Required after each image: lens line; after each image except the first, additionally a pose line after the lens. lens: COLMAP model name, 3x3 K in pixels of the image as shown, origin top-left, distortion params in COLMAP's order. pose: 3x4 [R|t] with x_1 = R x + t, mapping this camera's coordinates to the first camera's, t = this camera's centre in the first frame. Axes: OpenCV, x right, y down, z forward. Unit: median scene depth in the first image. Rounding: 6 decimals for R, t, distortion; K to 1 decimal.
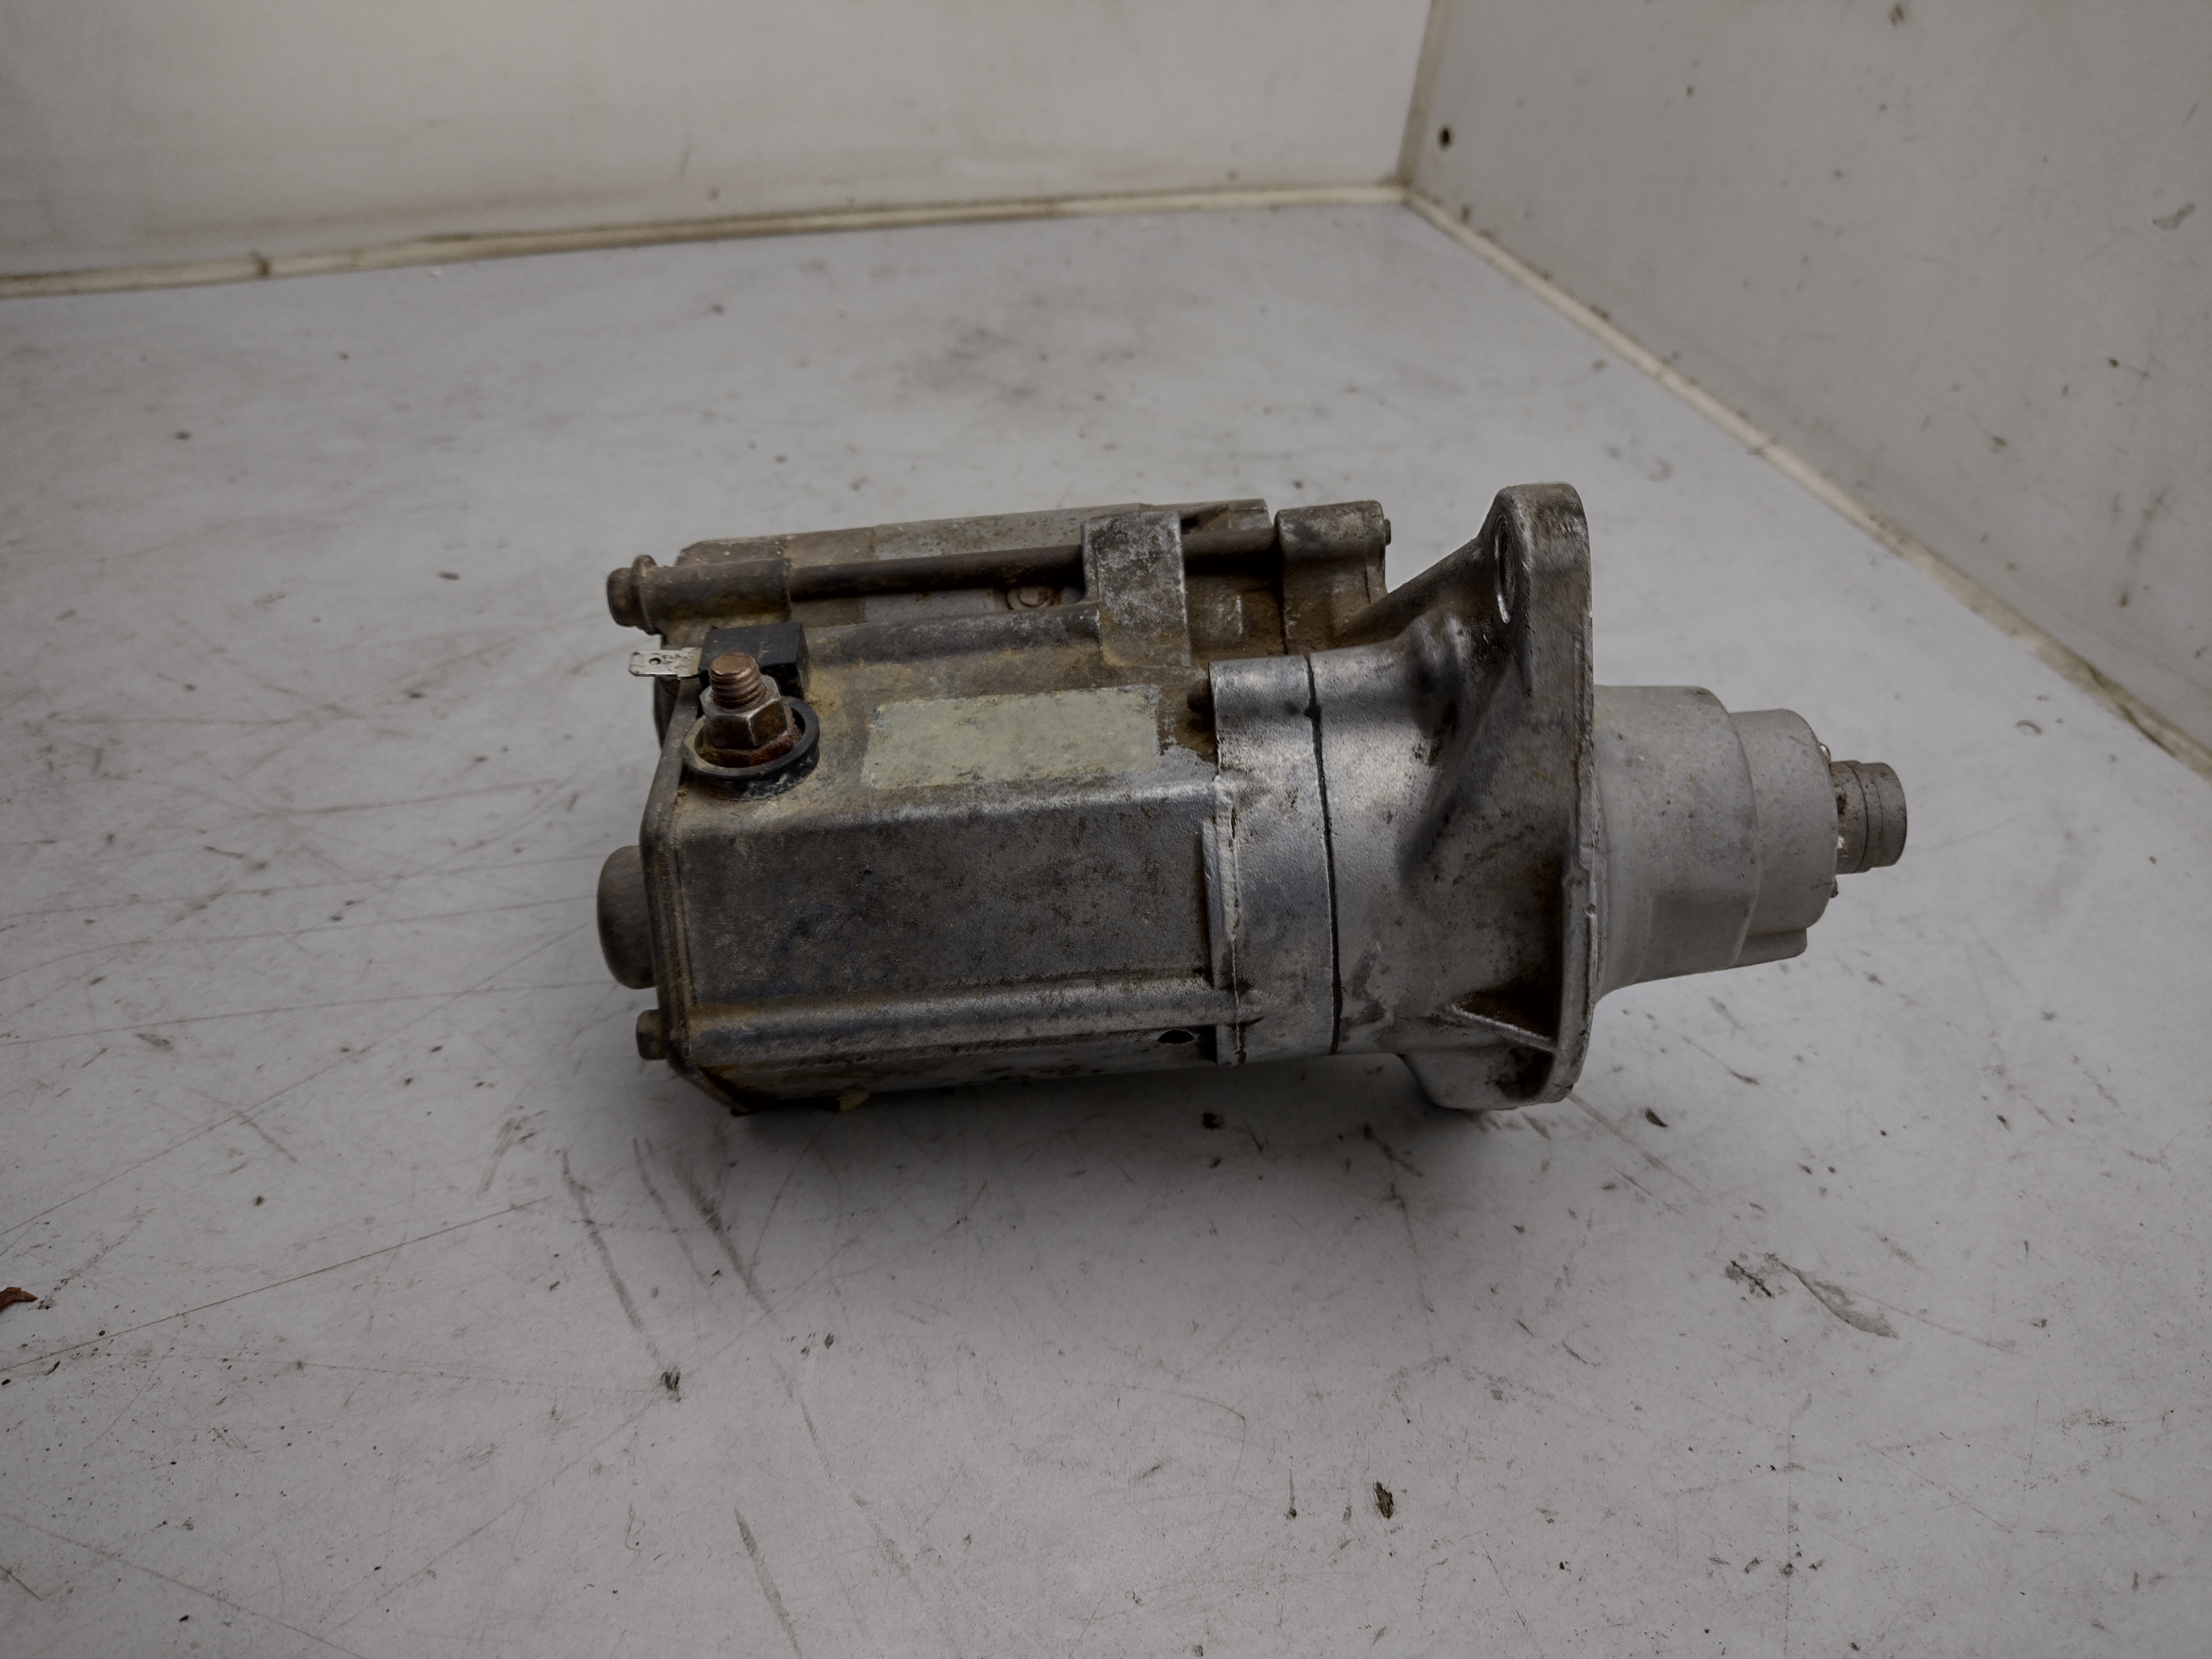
lens RADIAL K [[1626.1, 0, 1115.3], [0, 1626.1, 796.0], [0, 0, 1]] dist [0.072809, -0.171712]
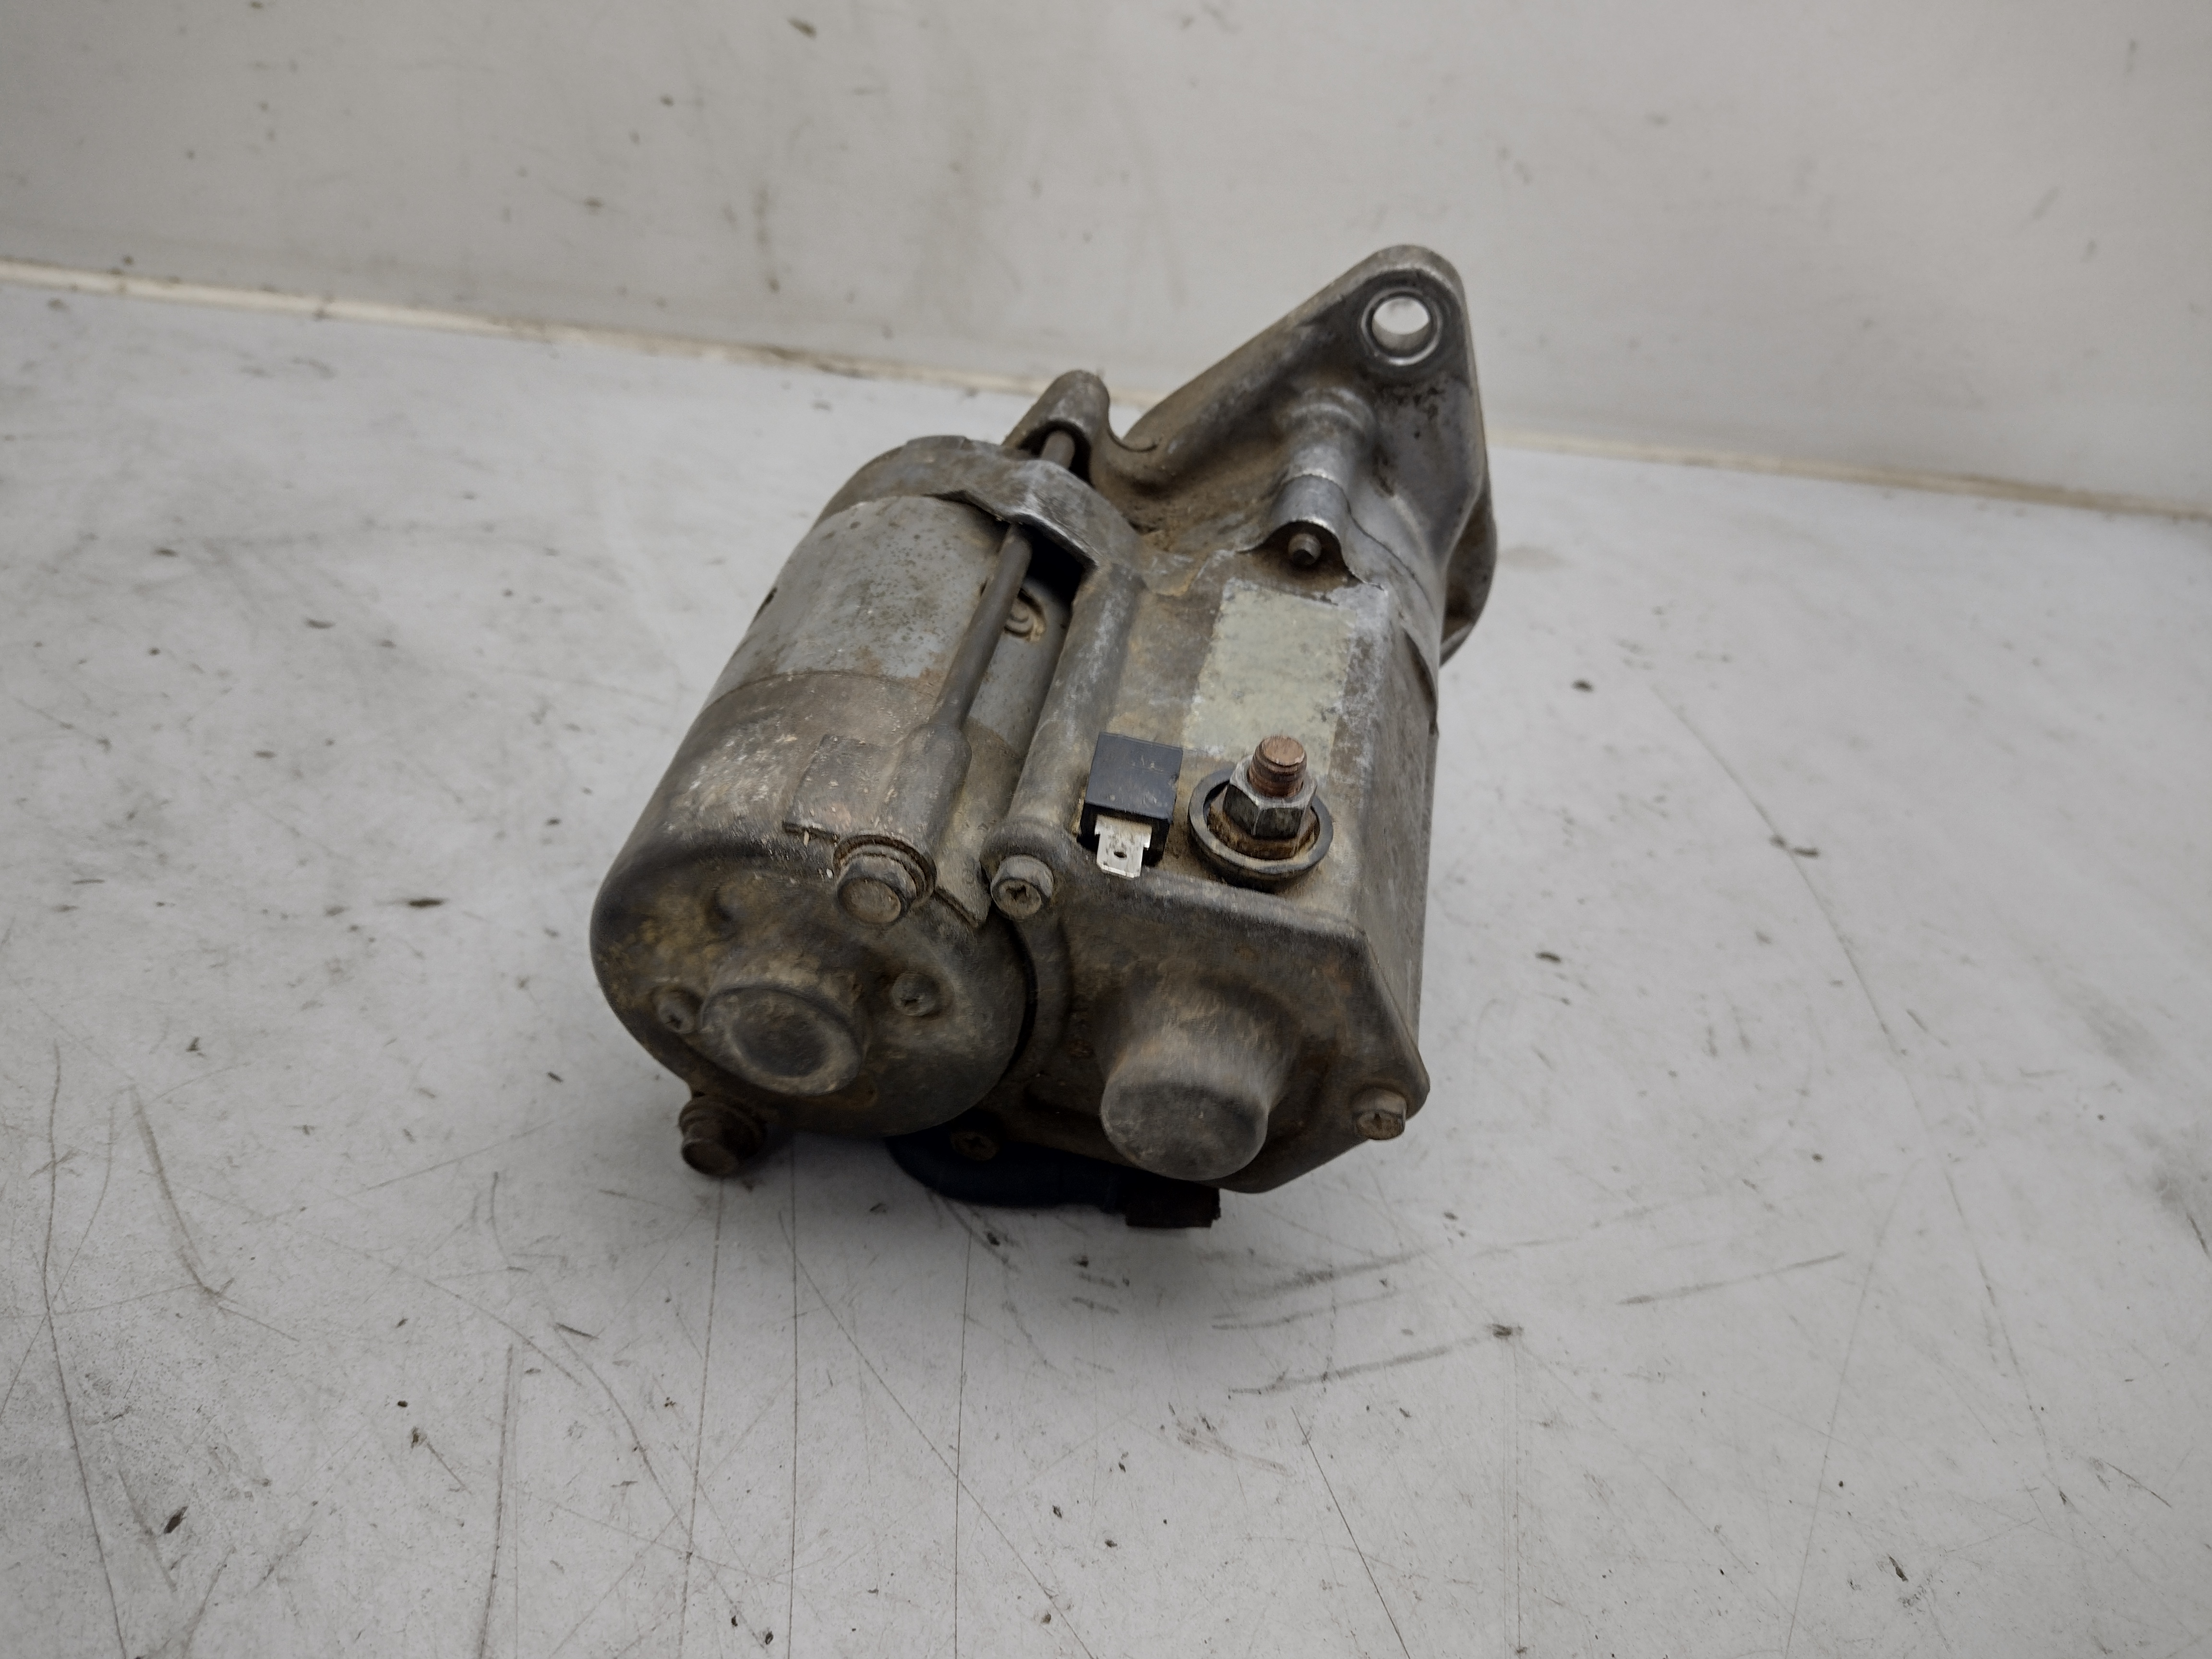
lens RADIAL K [[1626.1, 0, 1115.3], [0, 1626.1, 796.0], [0, 0, 1]] dist [0.072809, -0.171712]
pose [[0.223777, -0.600247, 0.767872, -0.863105], [0.480135, 0.753512, 0.449099, -0.459253], [-0.848171, 0.268185, 0.456818, 0.593924]]
